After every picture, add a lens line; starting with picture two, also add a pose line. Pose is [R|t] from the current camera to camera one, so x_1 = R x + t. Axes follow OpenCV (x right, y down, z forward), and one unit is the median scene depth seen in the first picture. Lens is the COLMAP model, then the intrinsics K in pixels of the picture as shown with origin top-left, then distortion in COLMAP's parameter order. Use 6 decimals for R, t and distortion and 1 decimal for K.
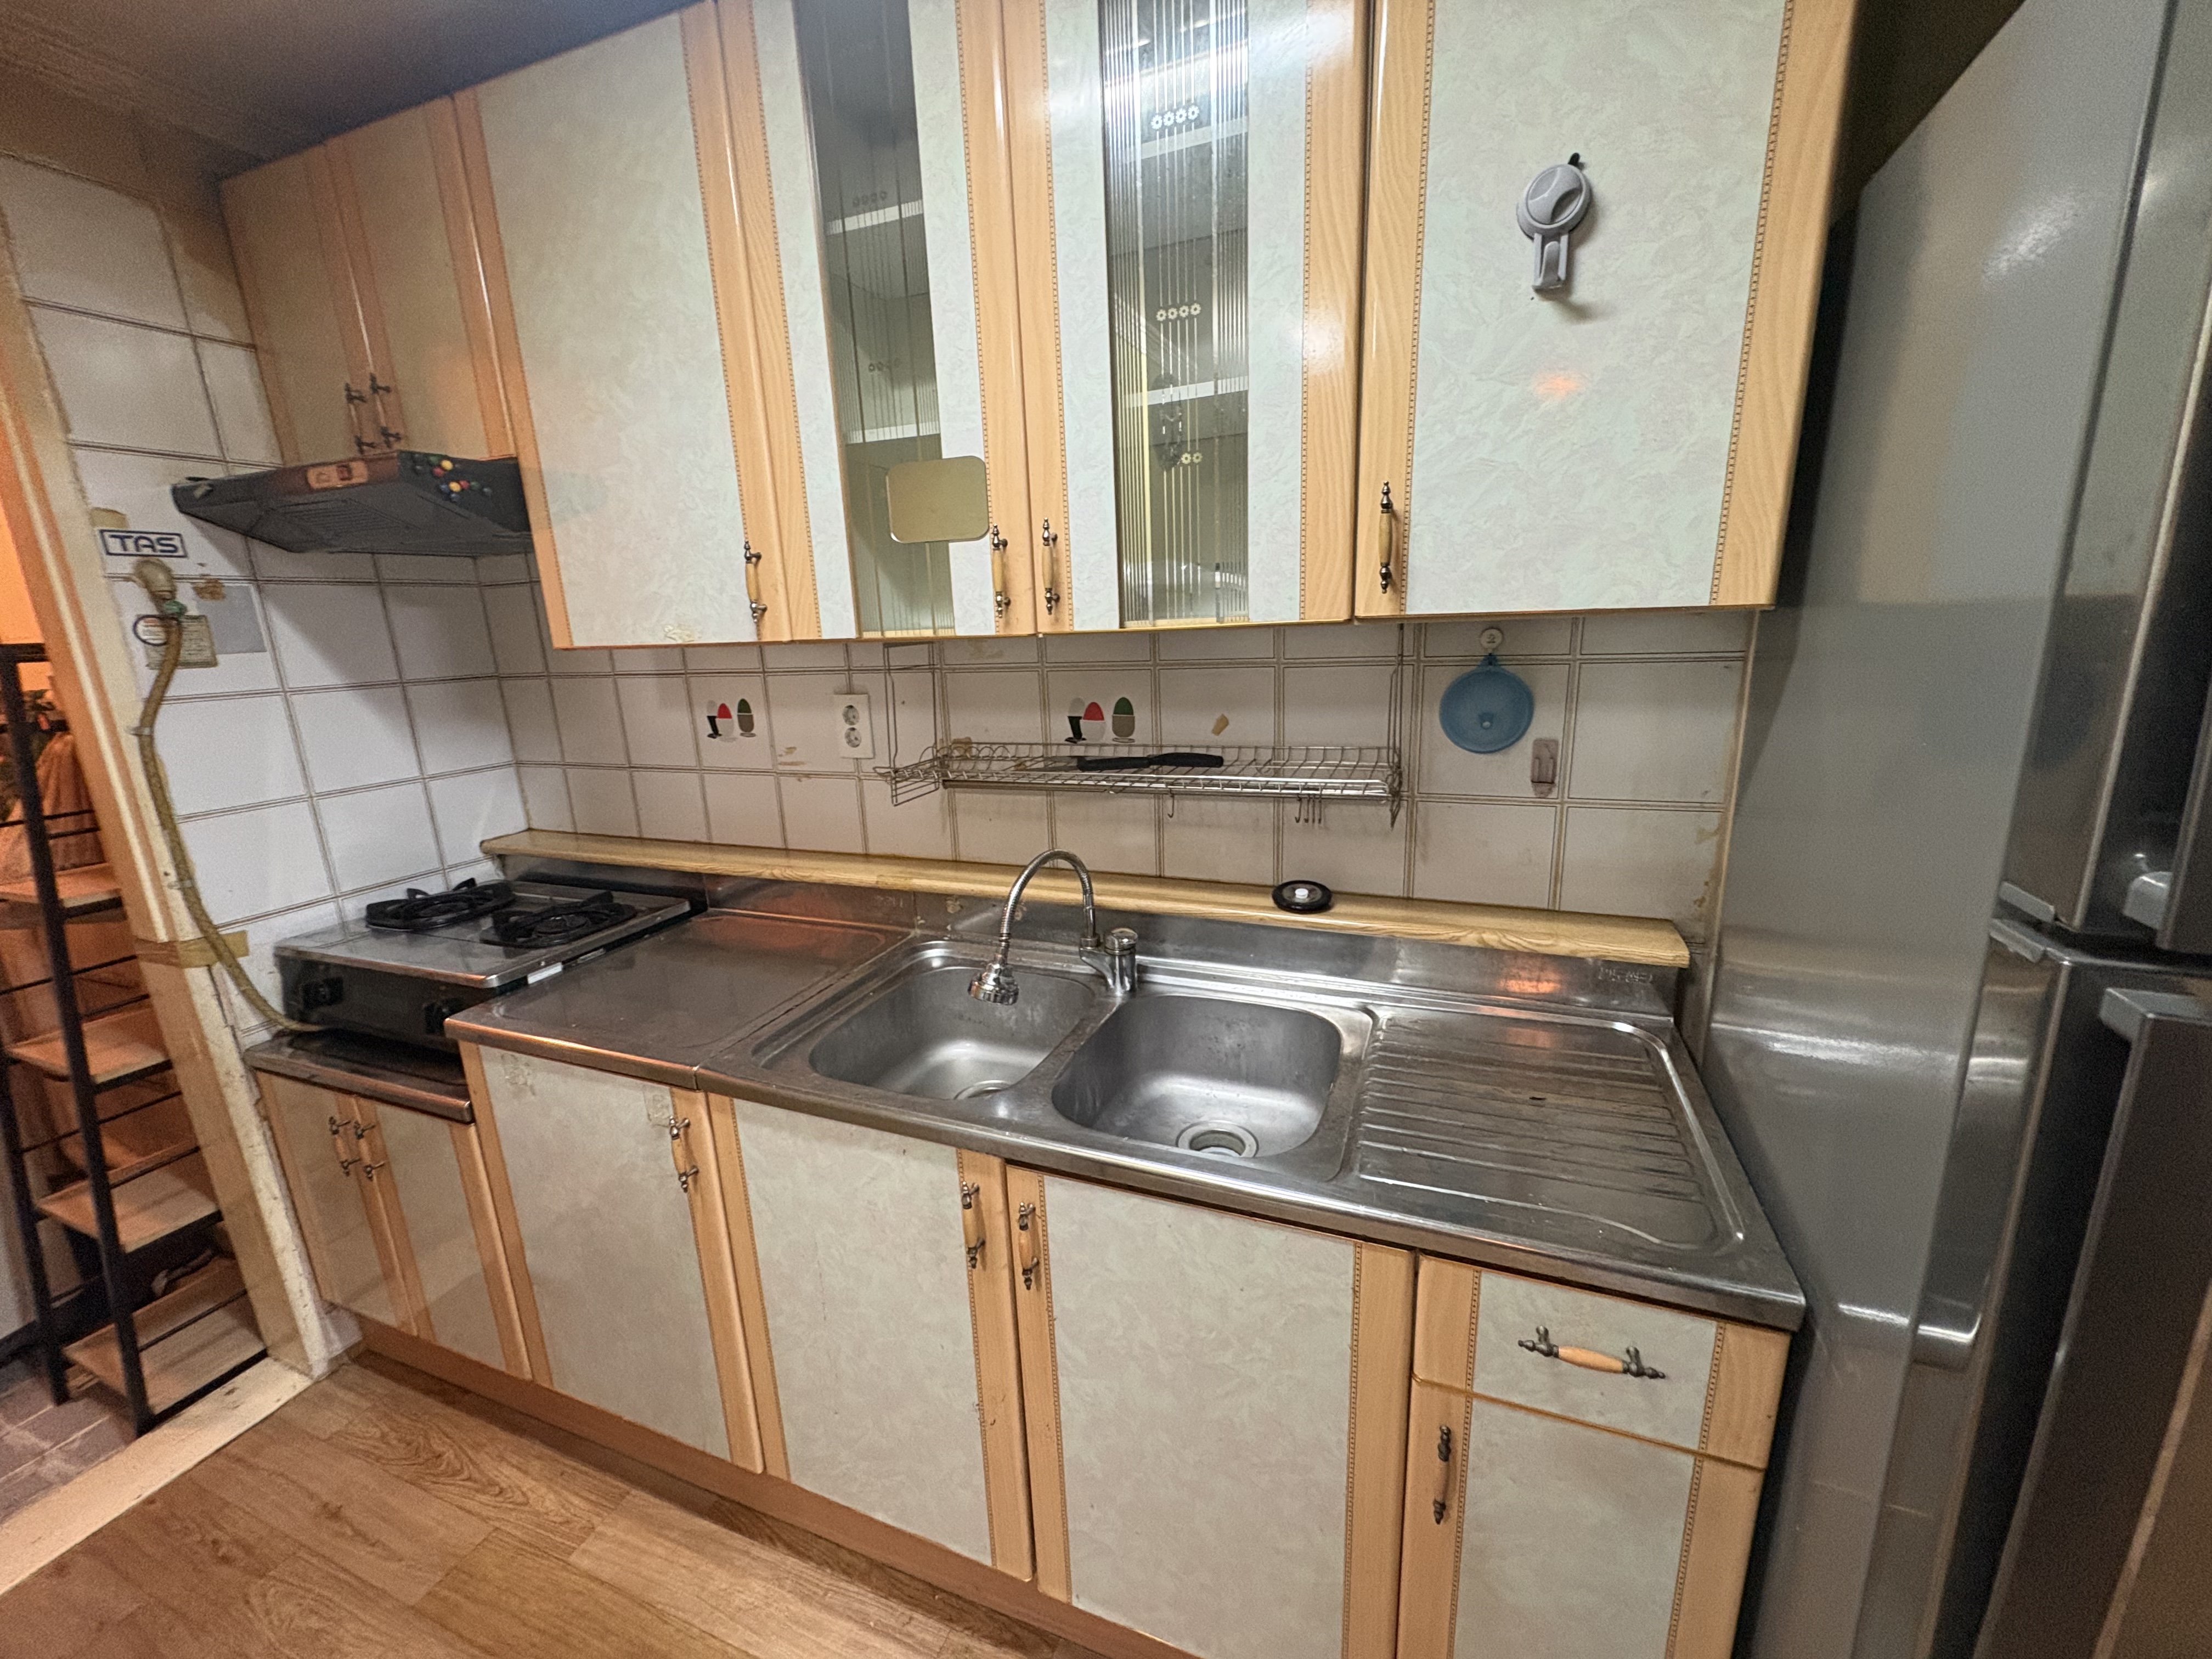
lens RADIAL K [[881.9, 0, 1110.1], [0, 881.9, 827.7], [0, 0, 1]] dist [0.009729, -0.000137]
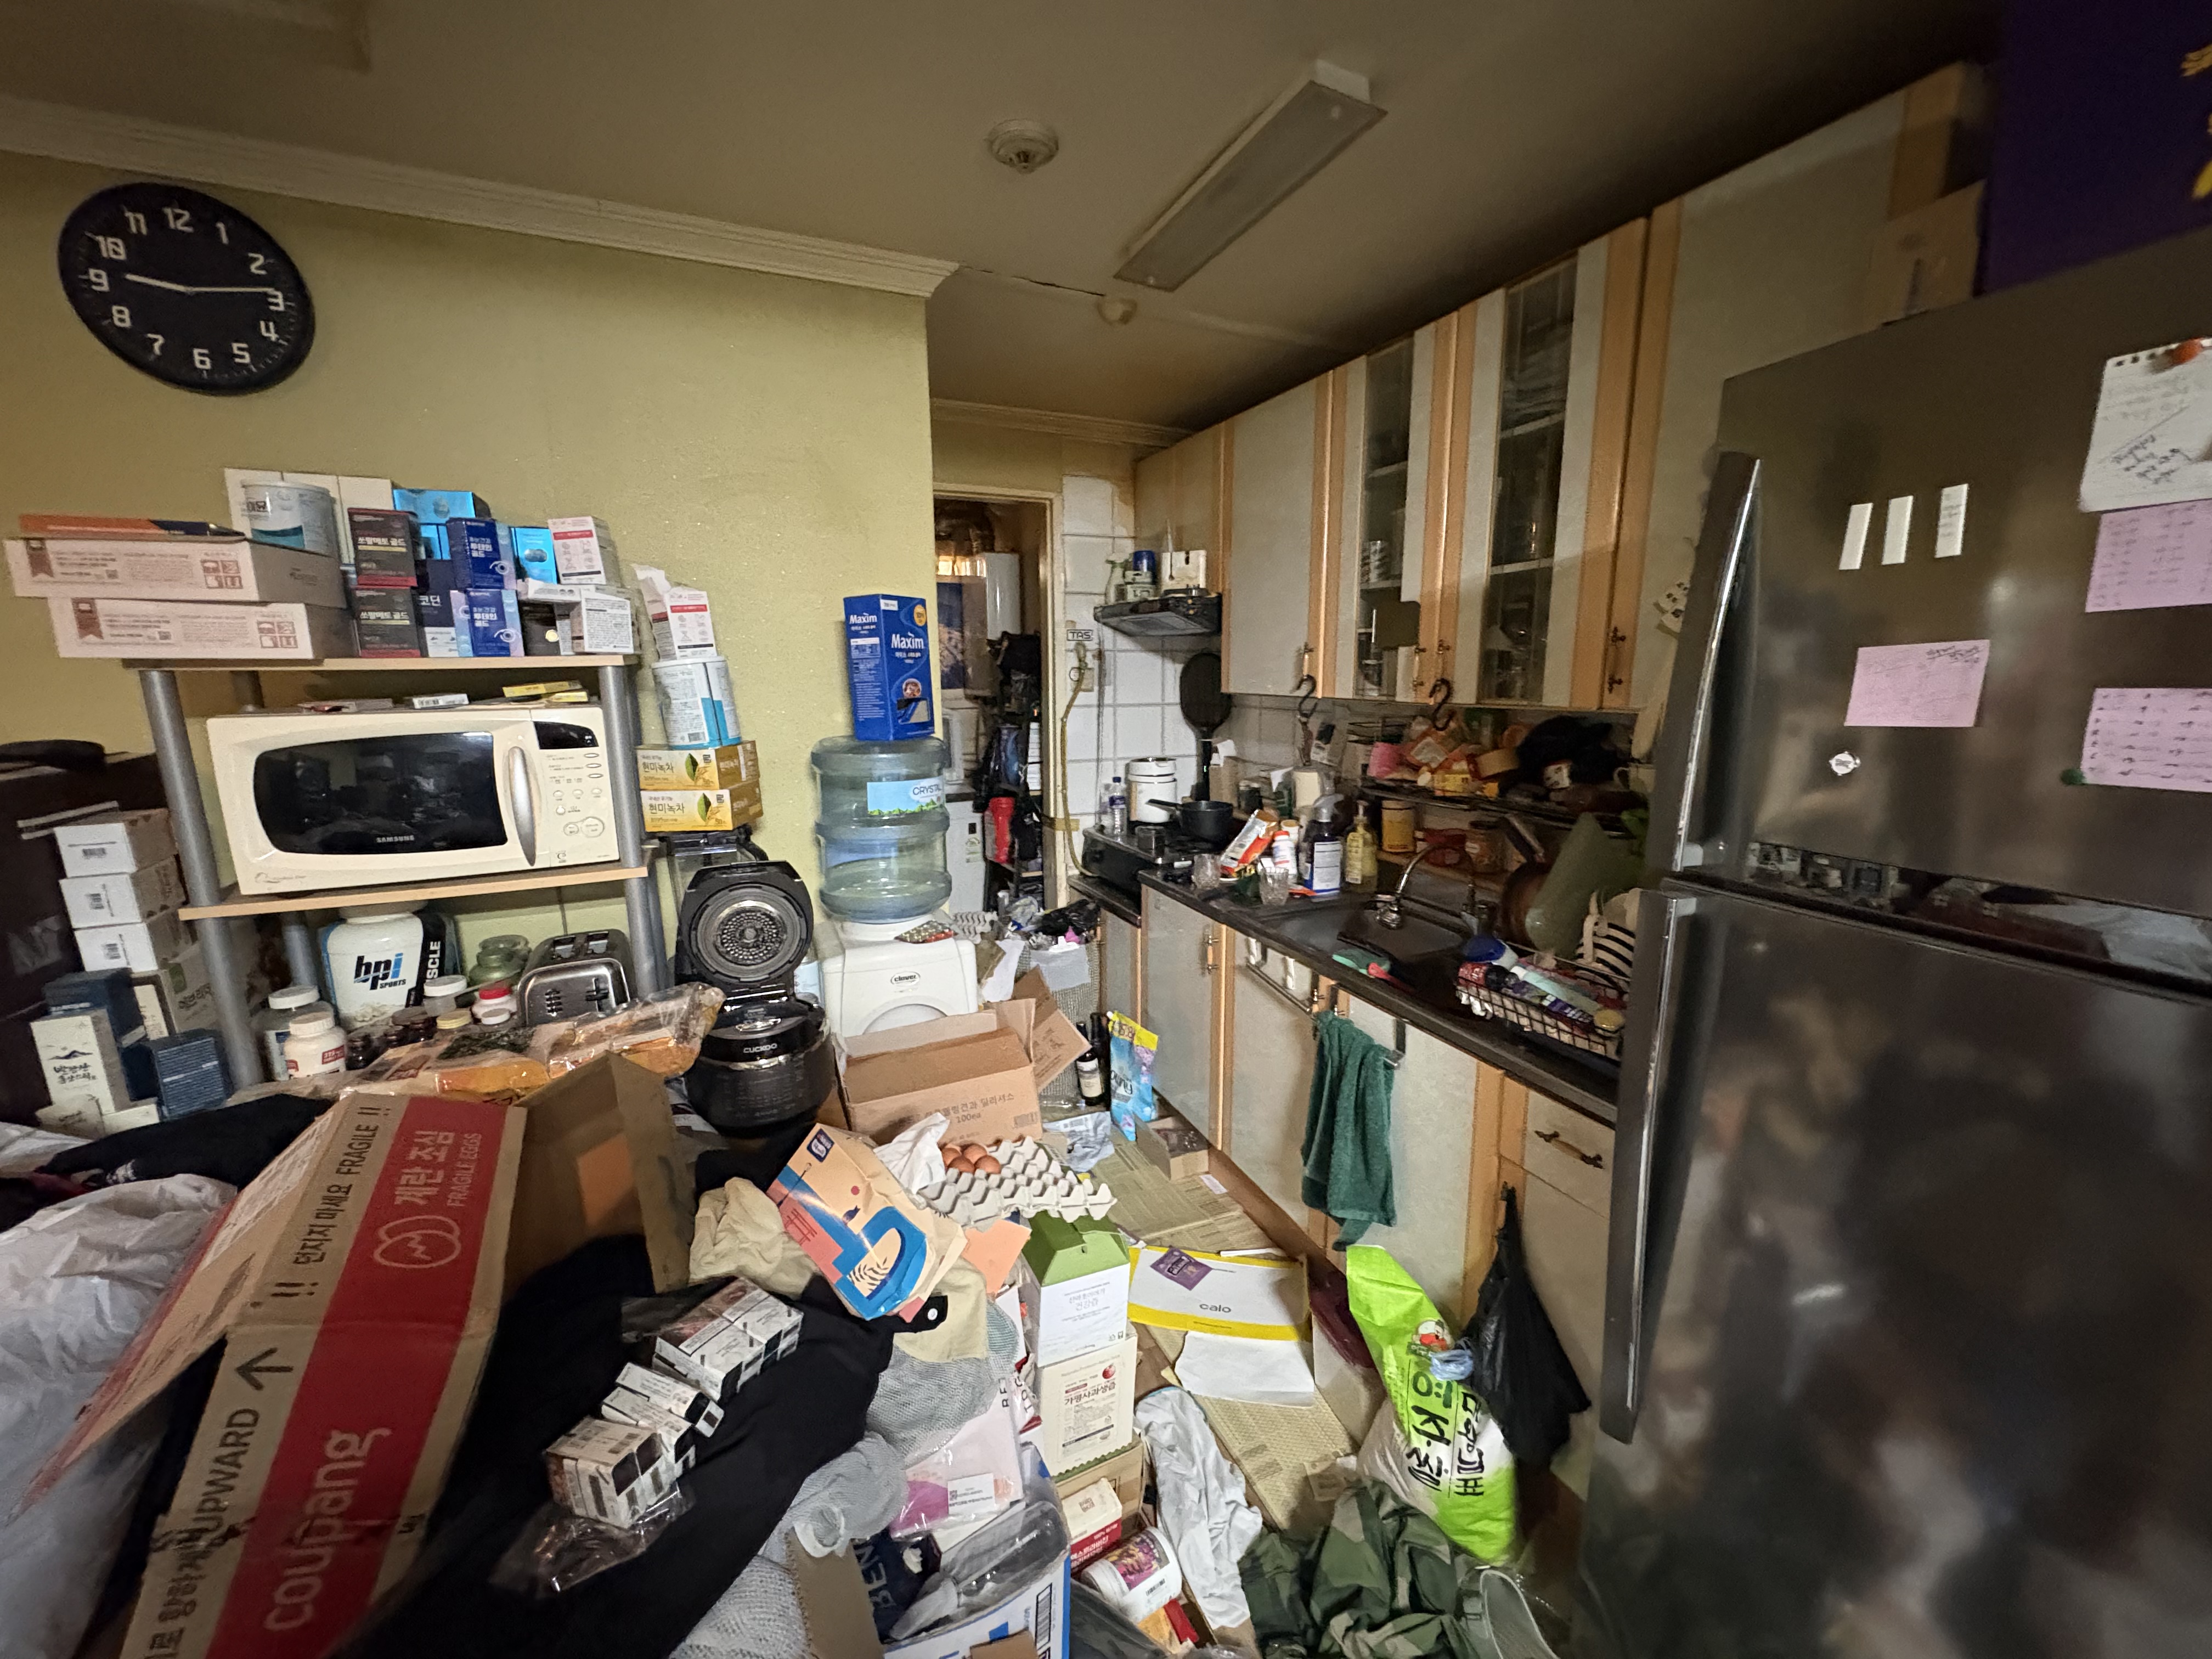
lens RADIAL K [[881.9, 0, 1109.5], [0, 881.9, 837.2], [0, 0, 1]] dist [0.009729, -0.000137]
pose [[0.714816, 0.163896, -0.679835, 0.523801], [-0.180525, 0.982445, 0.047036, 0.047266], [0.675610, 0.089105, 0.731855, -0.491553]]
